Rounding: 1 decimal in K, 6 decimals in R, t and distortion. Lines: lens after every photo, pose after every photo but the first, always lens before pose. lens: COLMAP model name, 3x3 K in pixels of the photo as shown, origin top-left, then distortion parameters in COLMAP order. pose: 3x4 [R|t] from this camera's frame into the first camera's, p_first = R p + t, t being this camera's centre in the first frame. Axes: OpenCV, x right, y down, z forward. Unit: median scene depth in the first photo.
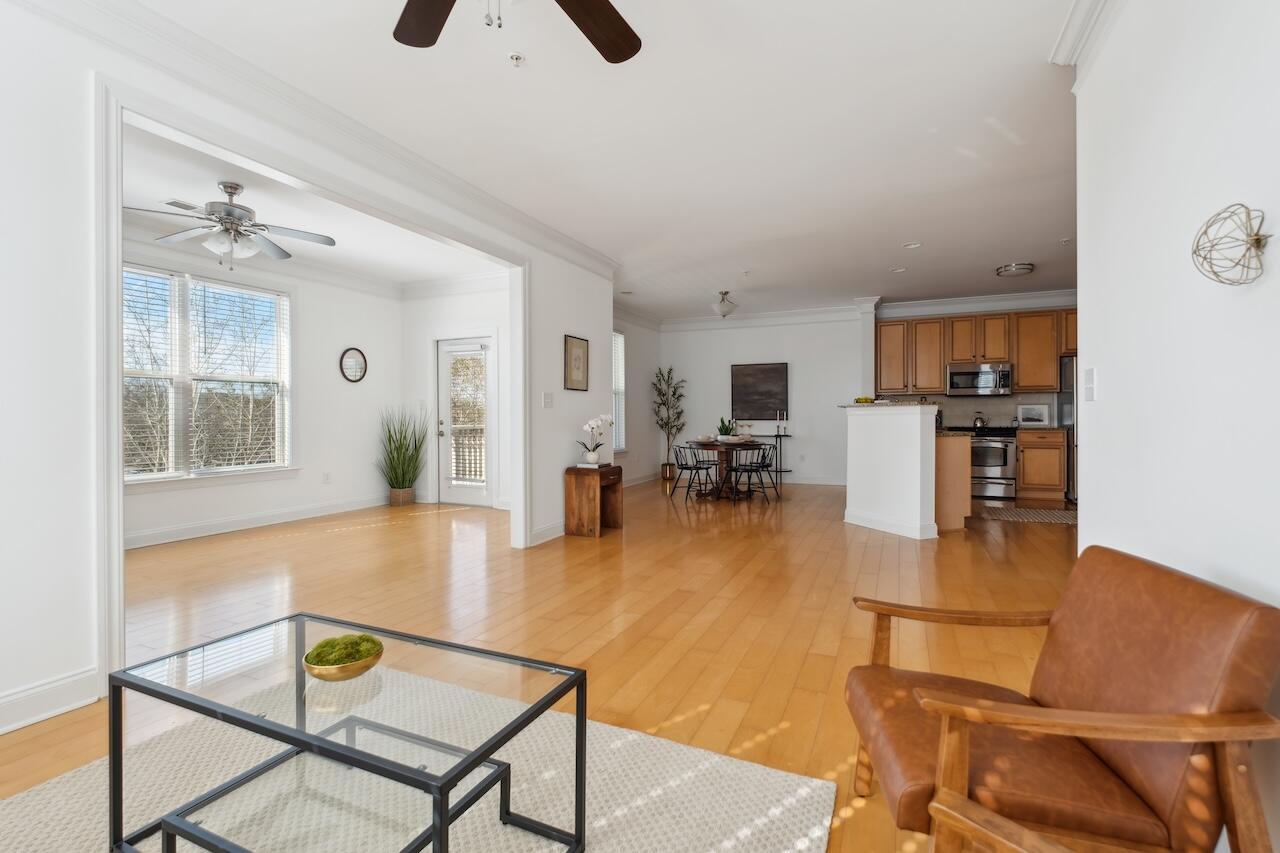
lens RADIAL K [[556.9, 0, 646.4], [0, 556.9, 419.4], [0, 0, 1]] dist [-0.000098, -0.002799]
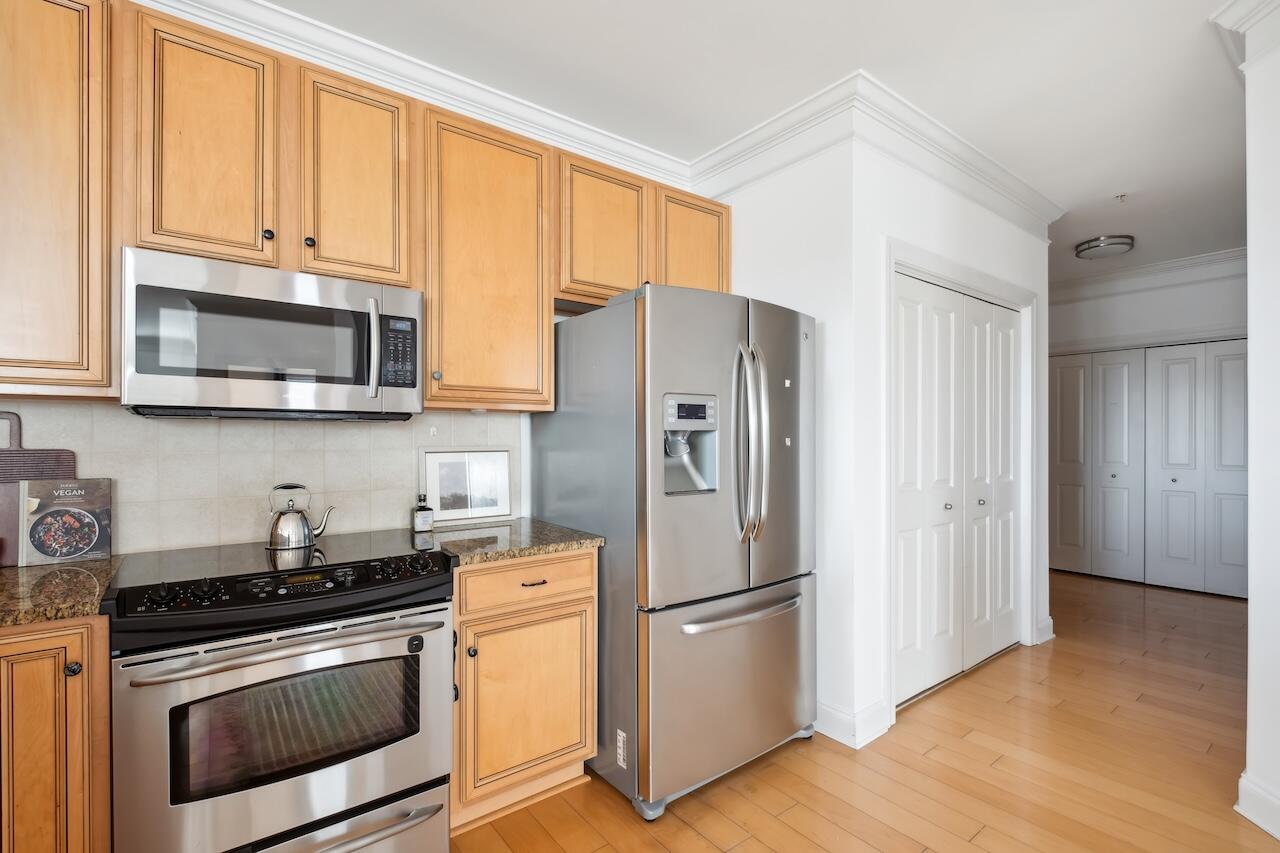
lens RADIAL K [[581.2, 0, 645.7], [0, 581.2, 441.0], [0, 0, 1]] dist [0.000292, -0.004106]
pose [[0.464099, 0.000423, 0.885783, 0.452535], [0.005506, 0.999979, -0.003362, -0.030679], [-0.885766, 0.006437, 0.464087, 0.759238]]
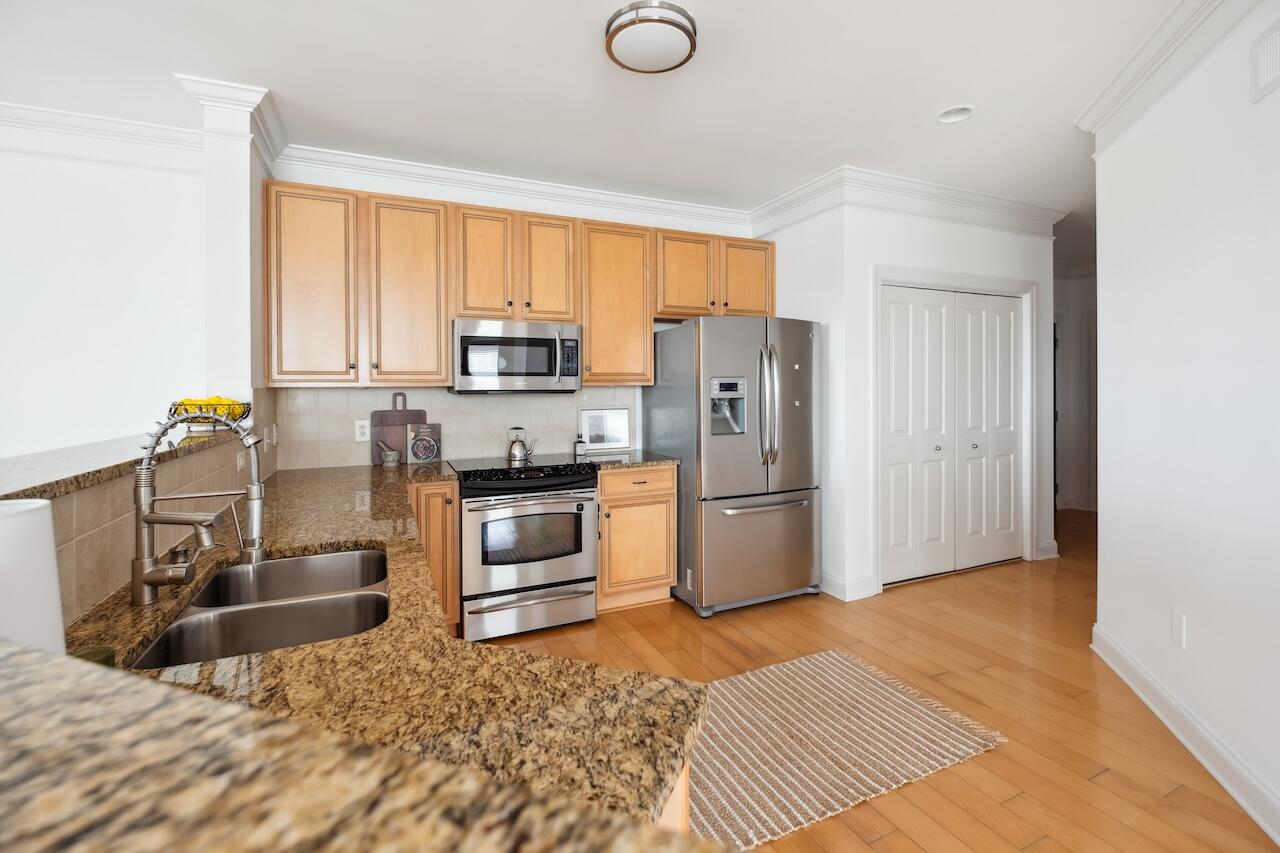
lens RADIAL K [[556.9, 0, 640.9], [0, 556.9, 397.5], [0, 0, 1]] dist [-0.000098, -0.002799]
pose [[0.656858, -0.010670, 0.753939, 0.321876], [0.010779, 0.999931, 0.004761, -0.039537], [-0.753937, 0.005000, 0.656928, 0.628606]]
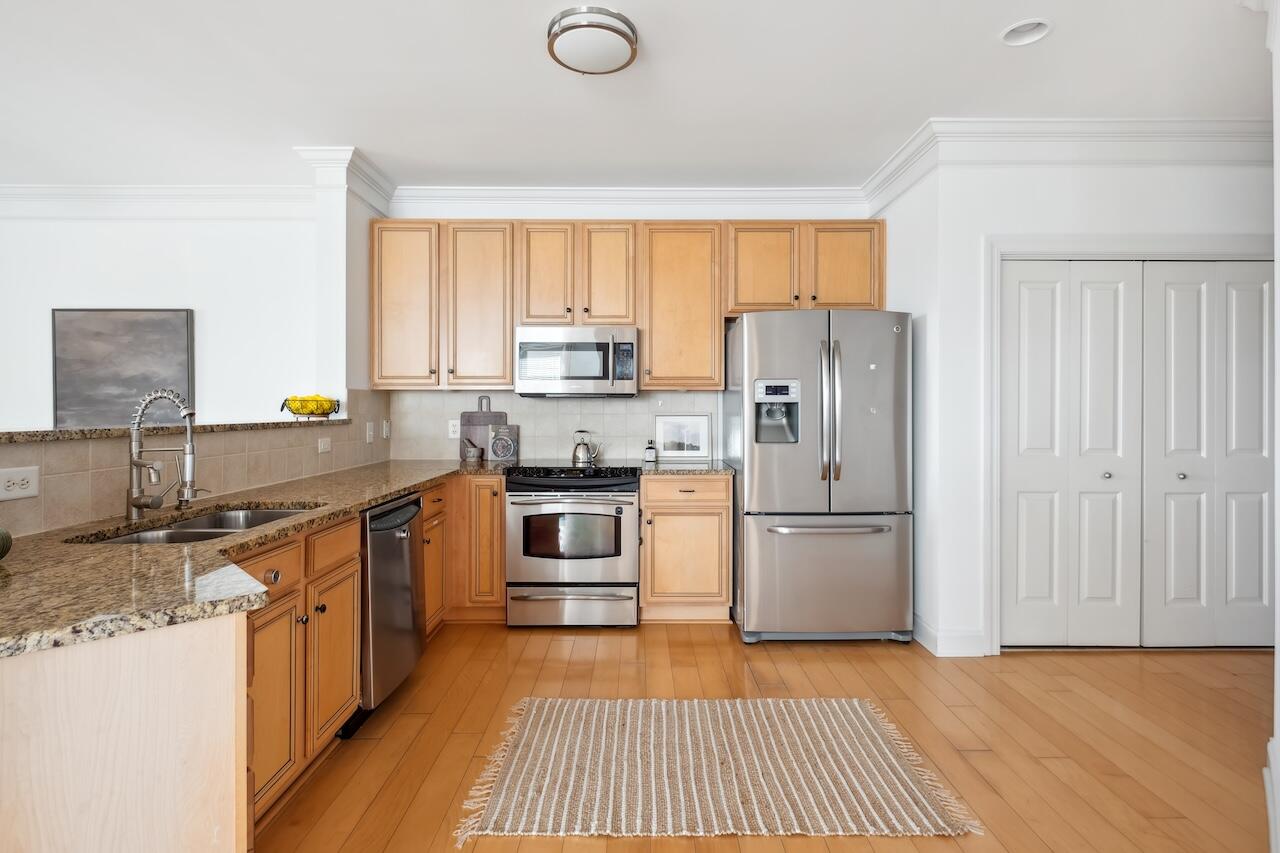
lens RADIAL K [[618.4, 0, 645.3], [0, 618.4, 411.1], [0, 0, 1]] dist [0.003554, 0.000424]
pose [[0.905769, 0.003426, 0.423757, 0.427436], [-0.002266, 0.999992, -0.003243, -0.028563], [-0.423765, 0.001977, 0.905770, 0.510142]]
